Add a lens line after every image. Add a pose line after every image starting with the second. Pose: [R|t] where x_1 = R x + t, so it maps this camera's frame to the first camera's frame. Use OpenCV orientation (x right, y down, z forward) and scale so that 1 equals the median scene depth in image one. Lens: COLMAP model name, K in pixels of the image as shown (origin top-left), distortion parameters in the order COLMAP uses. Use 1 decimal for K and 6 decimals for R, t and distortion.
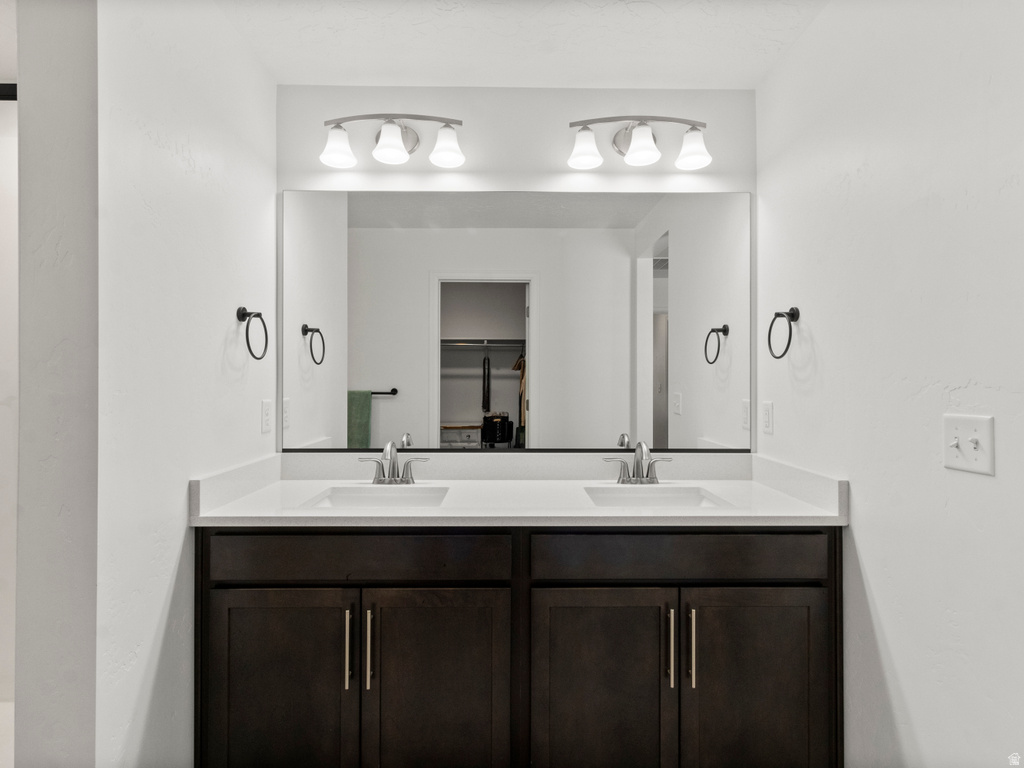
lens RADIAL K [[535.0, 0, 516.8], [0, 535.0, 380.4], [0, 0, 1]] dist [-0.000496, 0.001290]
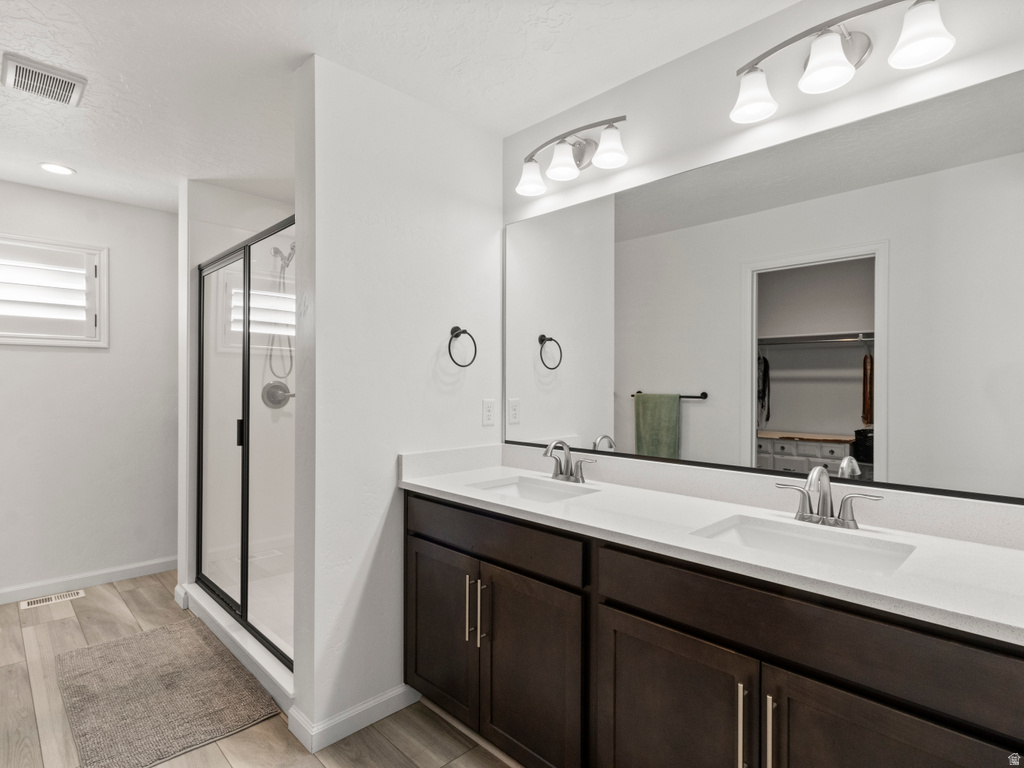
lens RADIAL K [[544.7, 0, 513.5], [0, 544.7, 384.7], [0, 0, 1]] dist [-0.002310, -0.001509]
pose [[0.688805, 0.002542, -0.724943, 0.473687], [-0.001695, 0.999997, 0.001896, 0.000831], [0.724945, -0.000077, 0.688807, 0.174568]]
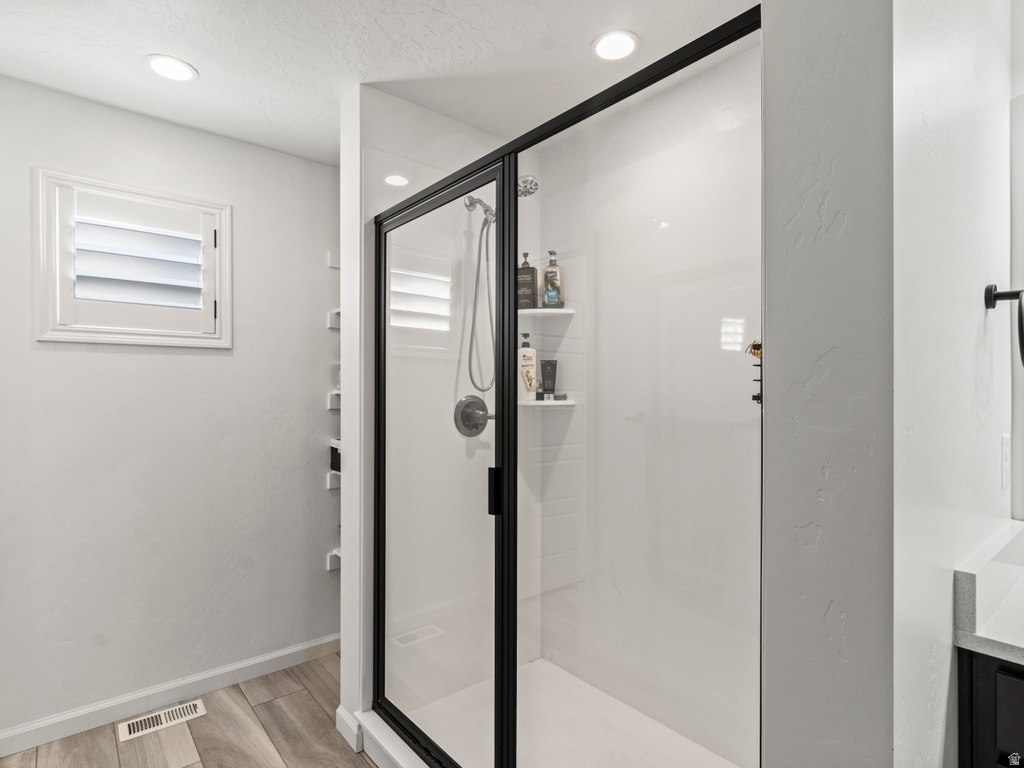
lens RADIAL K [[552.2, 0, 512.0], [0, 552.2, 384.0], [0, 0, 1]] dist [-0.009959, 0.001987]
pose [[0.624216, -0.009026, -0.781199, -0.324650], [0.006916, 0.999958, -0.006027, -0.020505], [0.781221, -0.001641, 0.624253, 0.155177]]
